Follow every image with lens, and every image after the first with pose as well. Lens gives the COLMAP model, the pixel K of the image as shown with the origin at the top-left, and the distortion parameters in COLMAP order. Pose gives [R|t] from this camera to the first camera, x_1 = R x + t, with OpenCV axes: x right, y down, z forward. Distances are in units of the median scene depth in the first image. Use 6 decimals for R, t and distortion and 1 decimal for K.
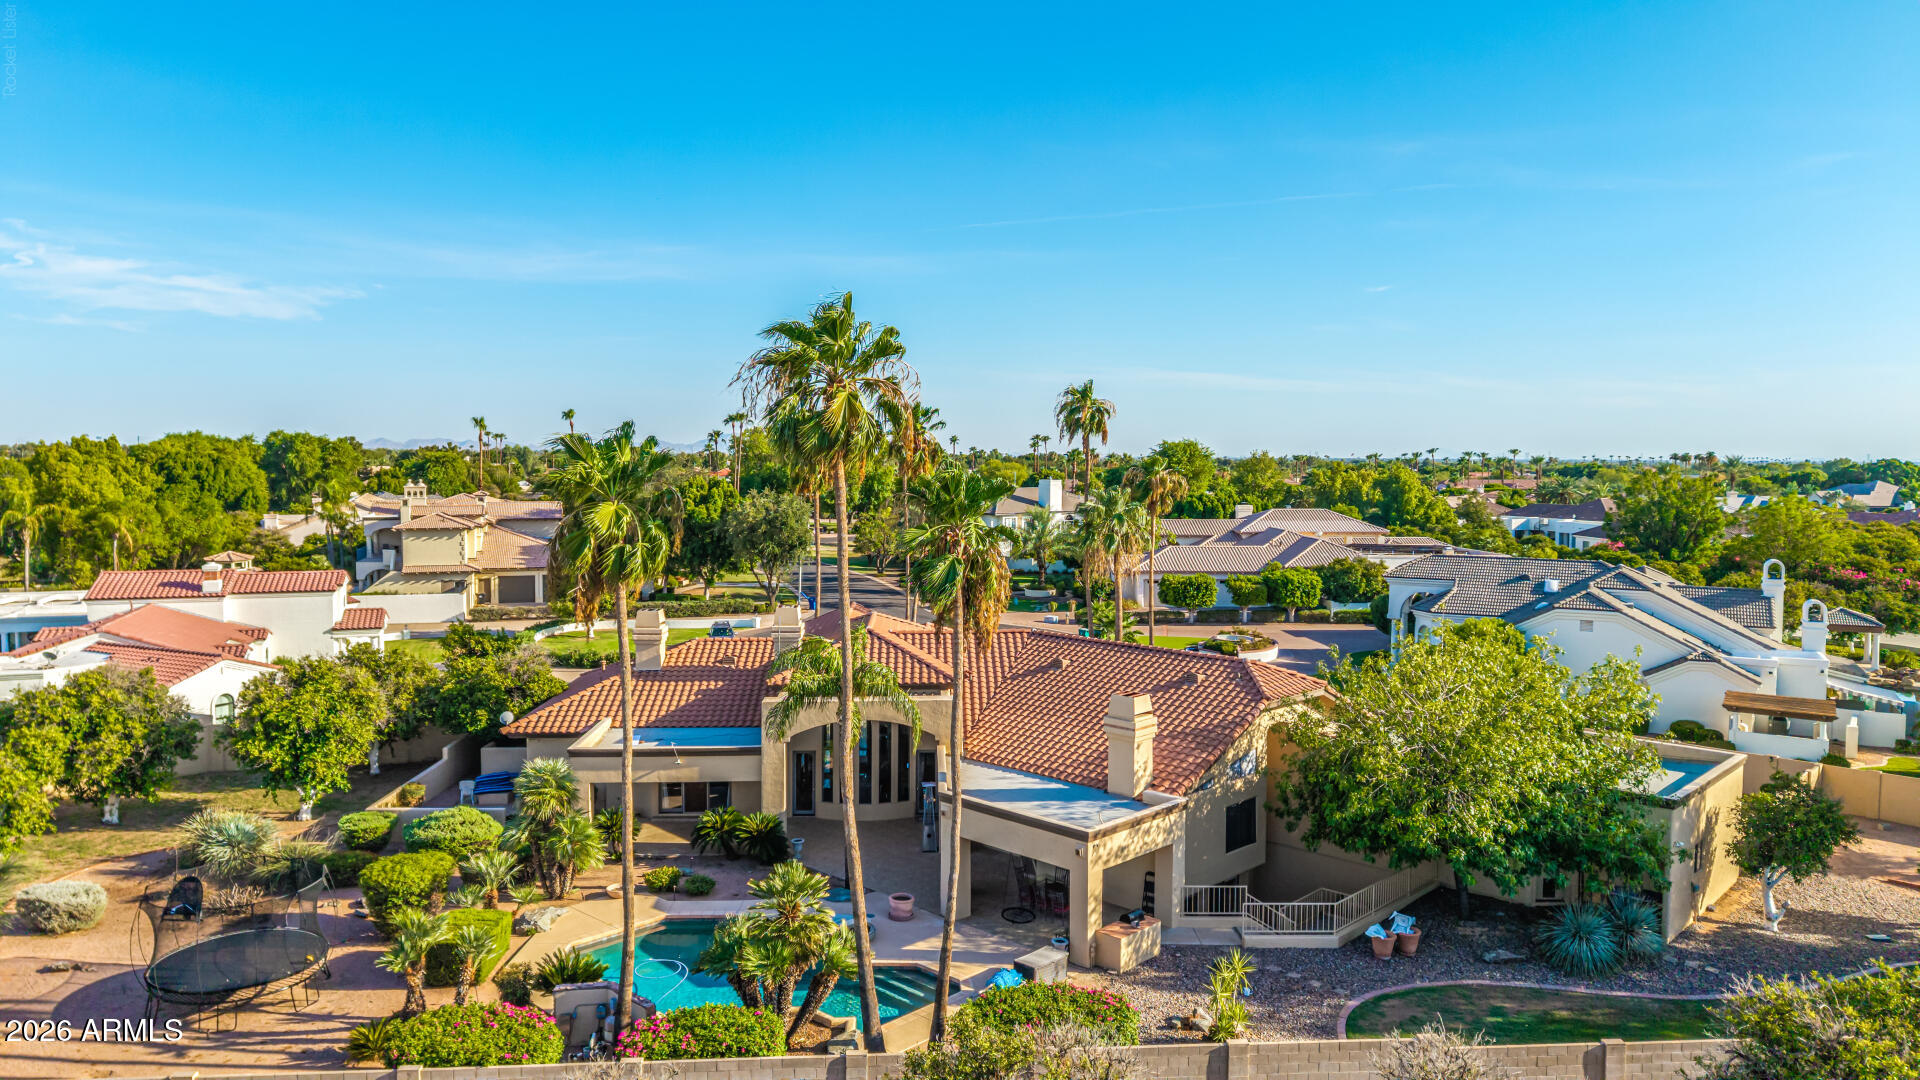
lens RADIAL K [[1282.0, 0, 968.7], [0, 1282.0, 539.3], [0, 0, 1]] dist [0.040122, -0.042523]
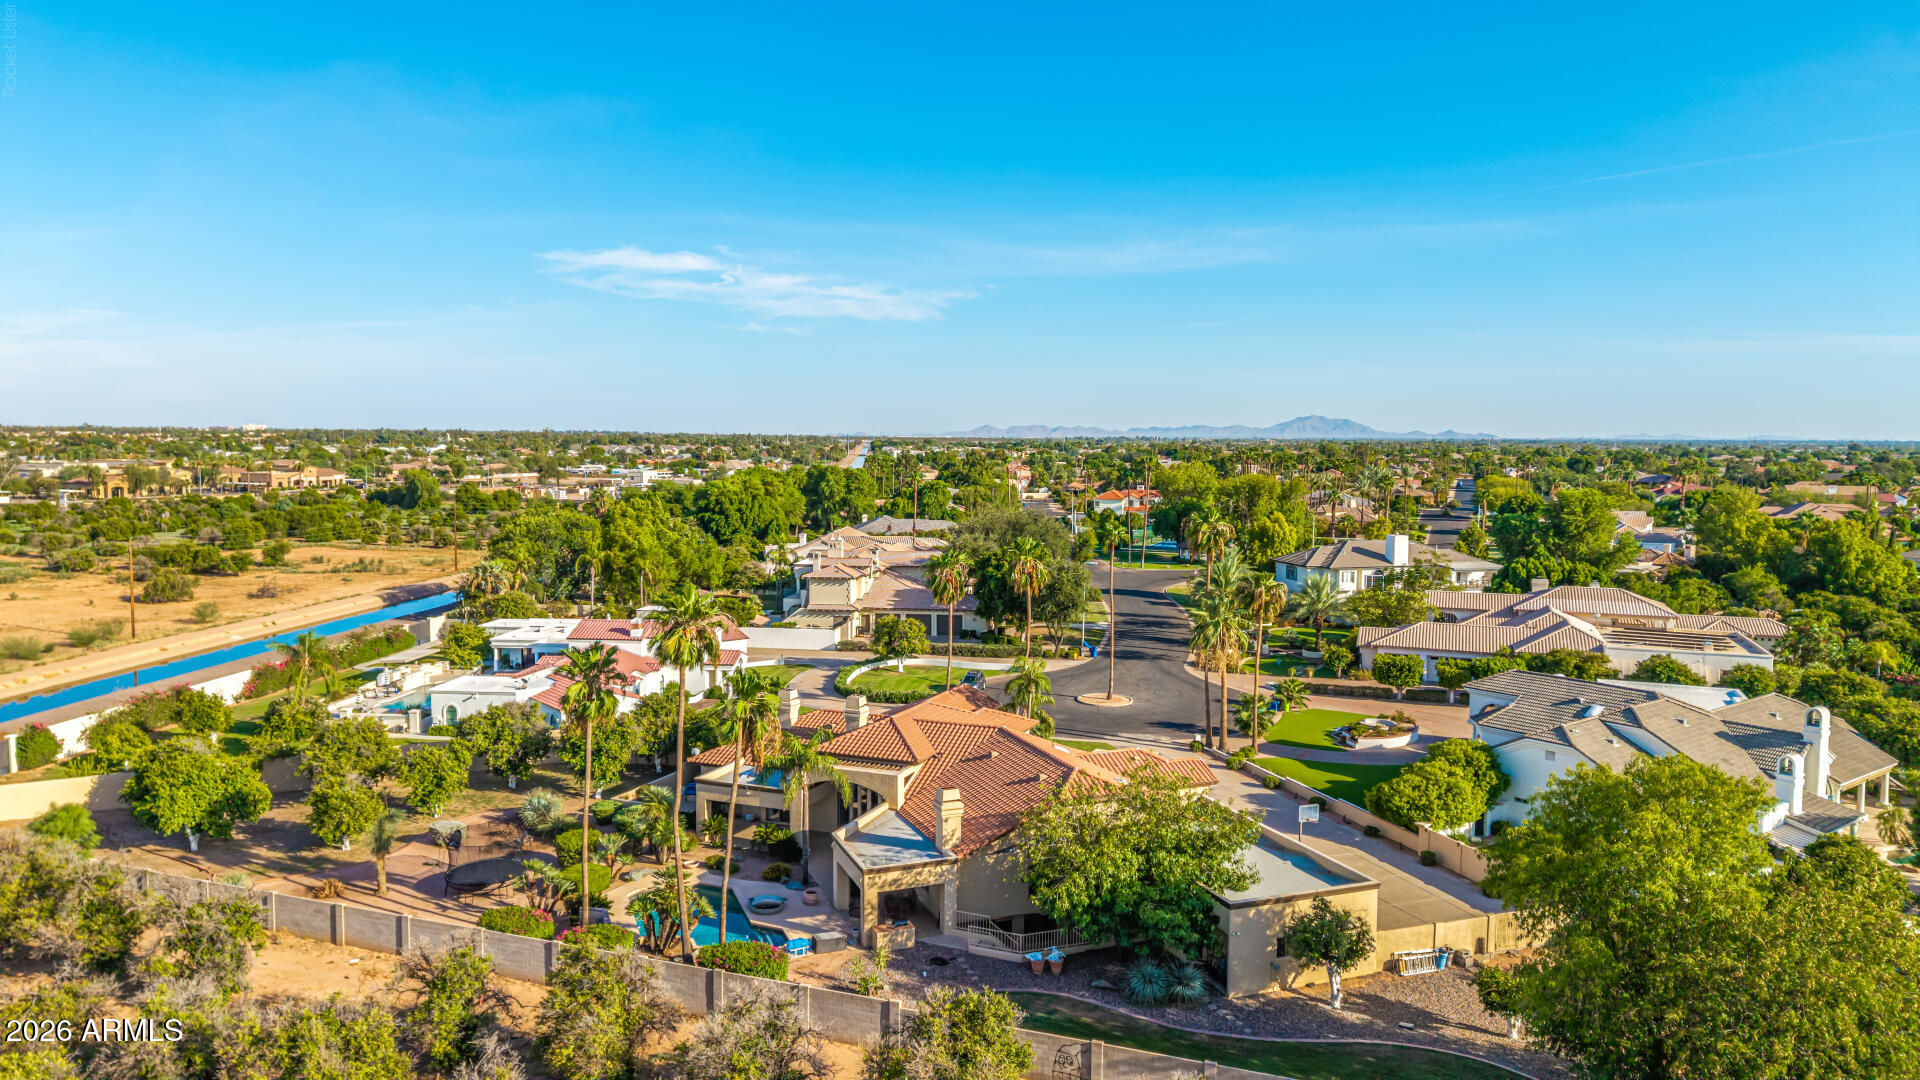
lens RADIAL K [[1282.0, 0, 967.9], [0, 1282.0, 543.2], [0, 0, 1]] dist [0.040122, -0.042523]
pose [[0.903599, 0.035463, -0.426908, 0.412770], [-0.029011, 0.999345, 0.021610, -0.110493], [0.427395, -0.007142, 0.904037, -0.220821]]
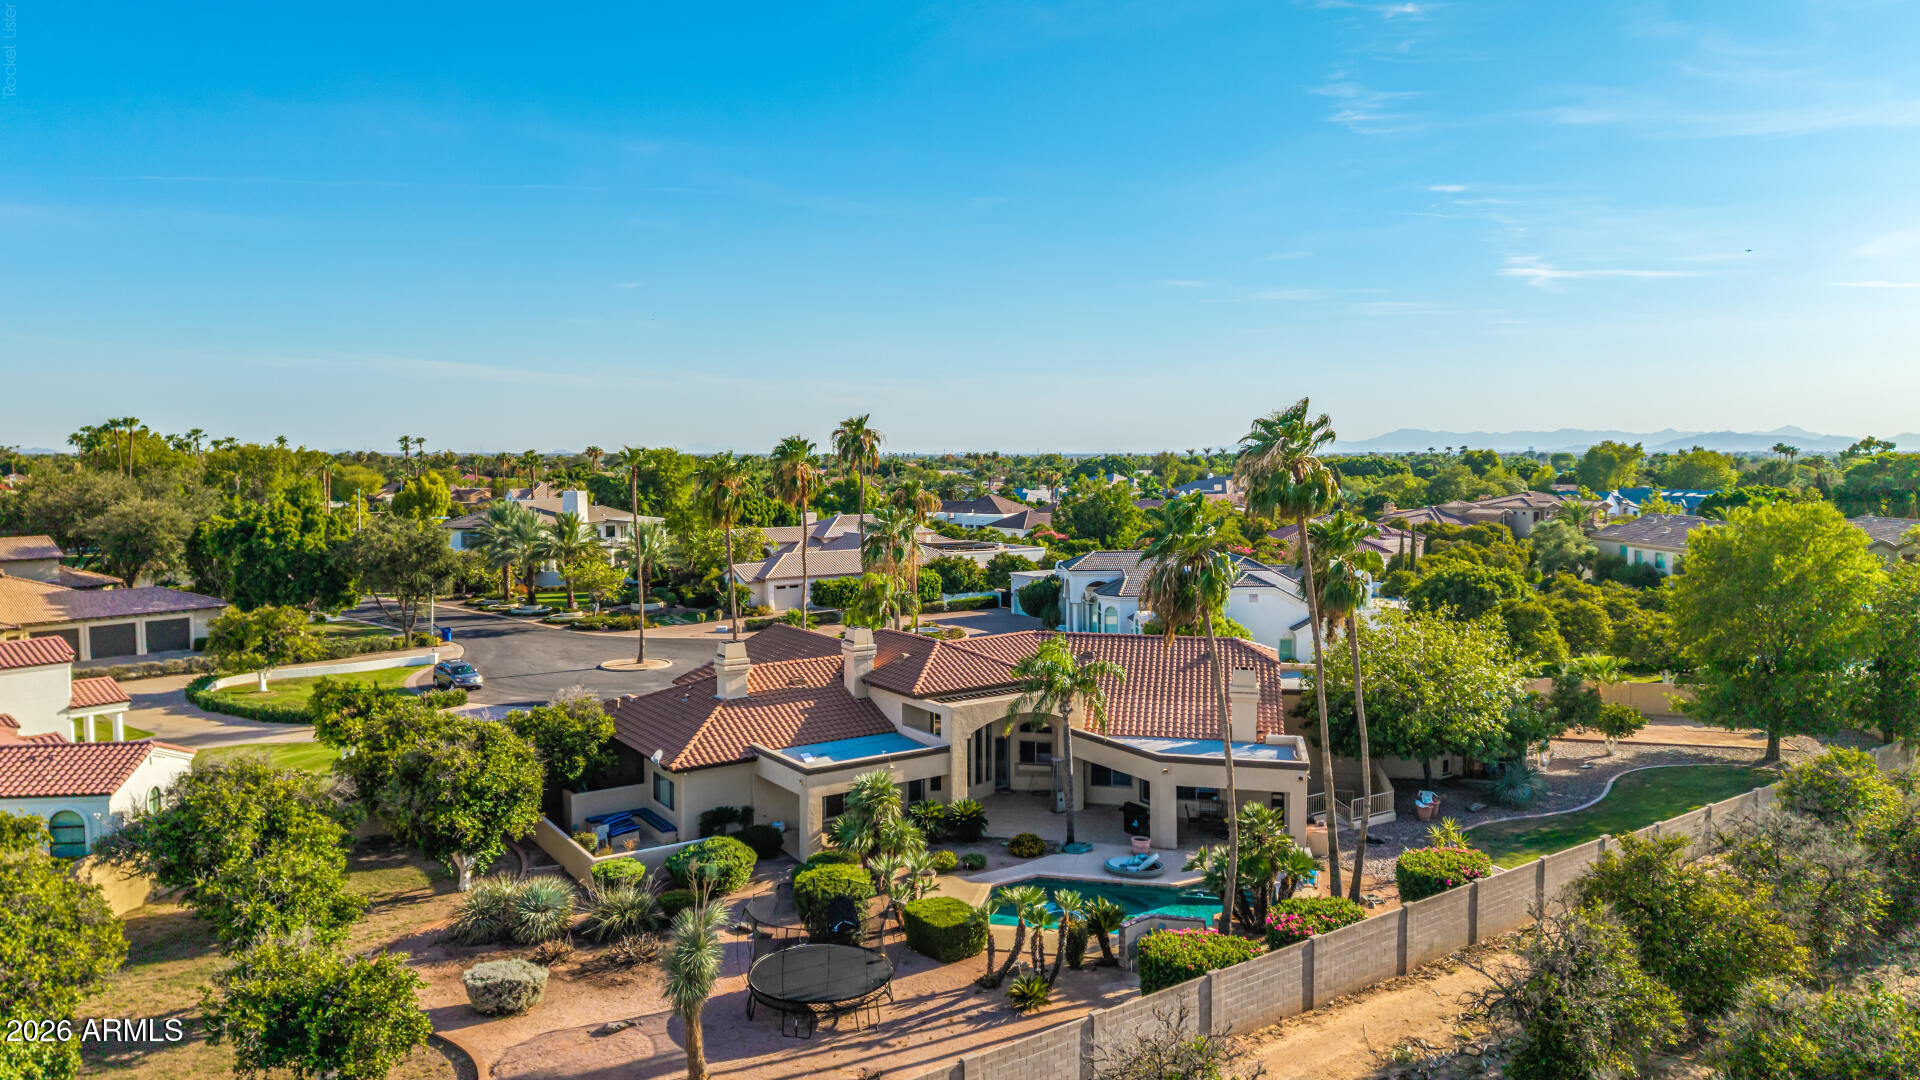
lens RADIAL K [[1282.0, 0, 965.6], [0, 1282.0, 525.5], [0, 0, 1]] dist [0.040122, -0.042523]
pose [[0.849289, -0.039137, 0.526476, -0.431325], [0.042517, 0.999080, 0.005683, -0.026843], [-0.526214, 0.017557, 0.850171, -0.010772]]
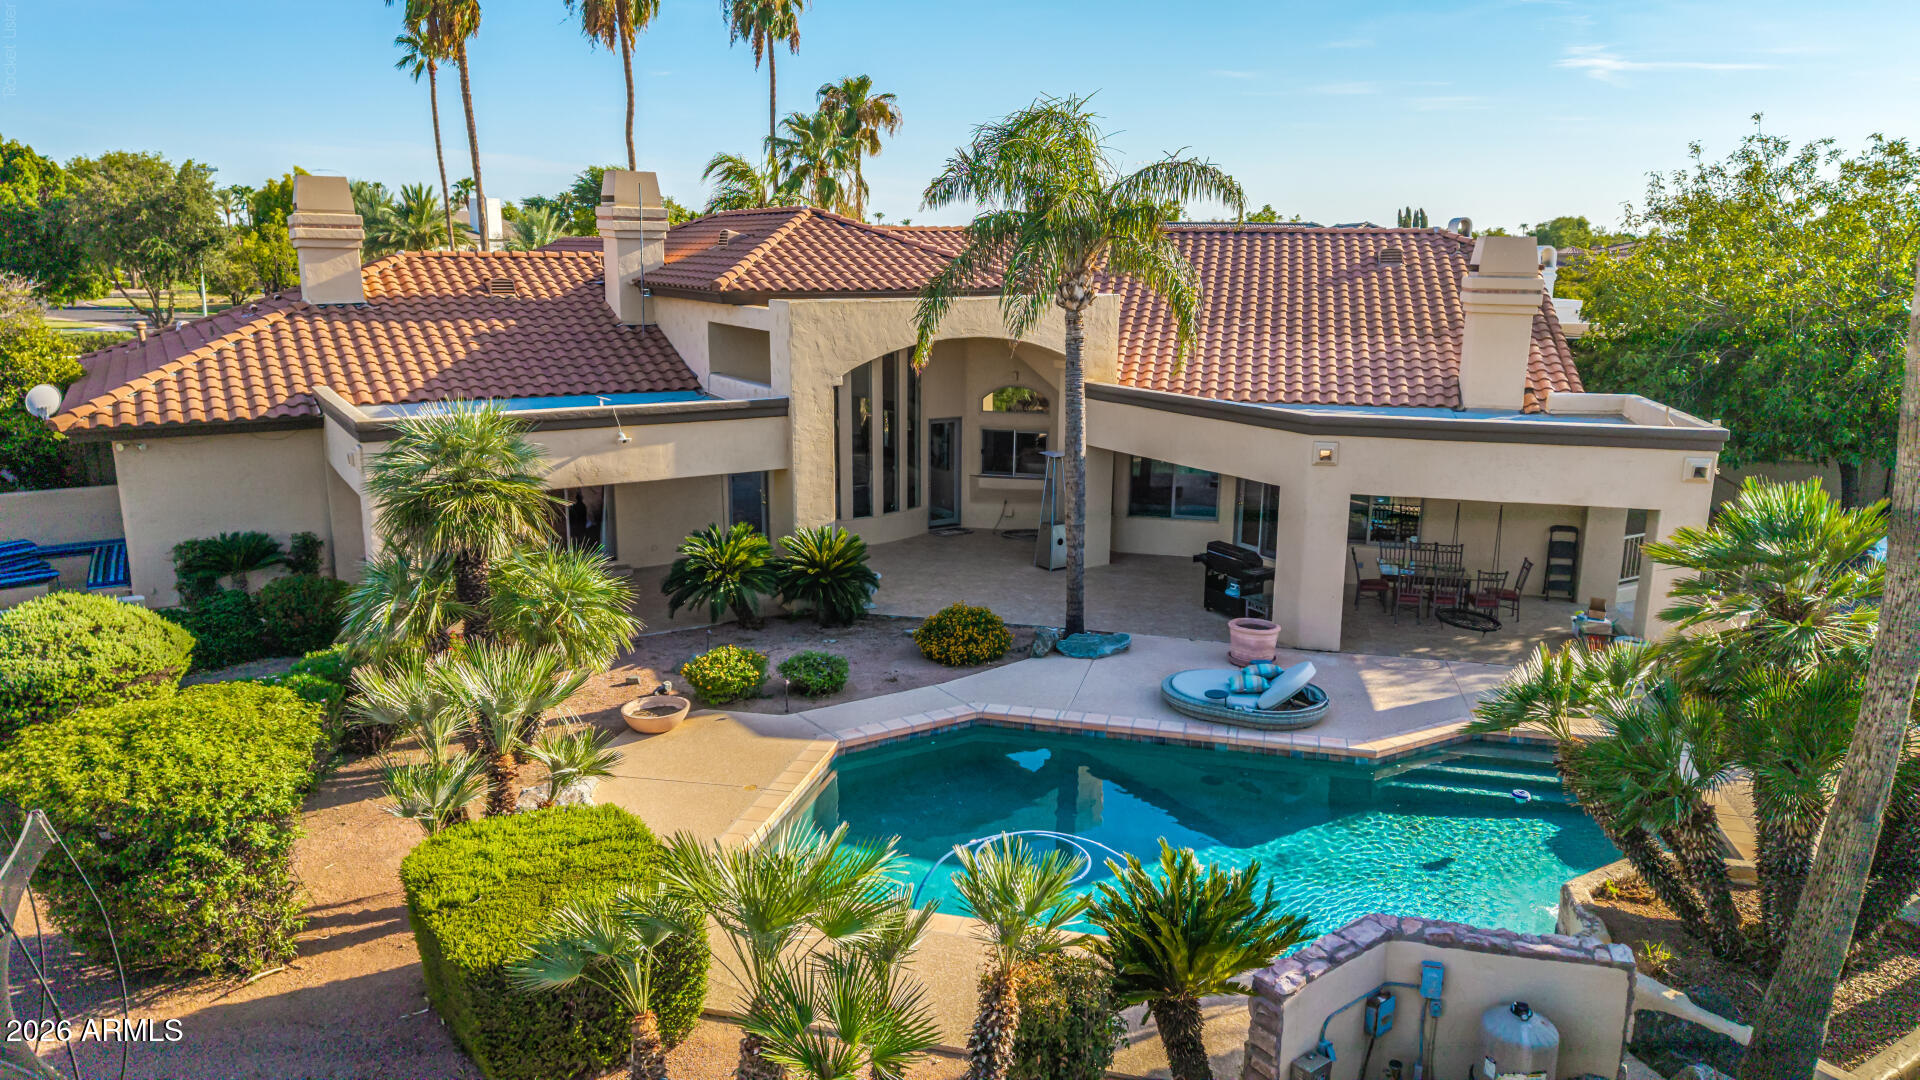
lens RADIAL K [[1282.0, 0, 956.5], [0, 1282.0, 541.7], [0, 0, 1]] dist [0.040122, -0.042523]
pose [[0.864793, -0.111558, 0.489579, -0.197304], [0.031393, 0.985112, 0.169020, 0.076243], [-0.501146, -0.130798, 0.855421, 0.307288]]
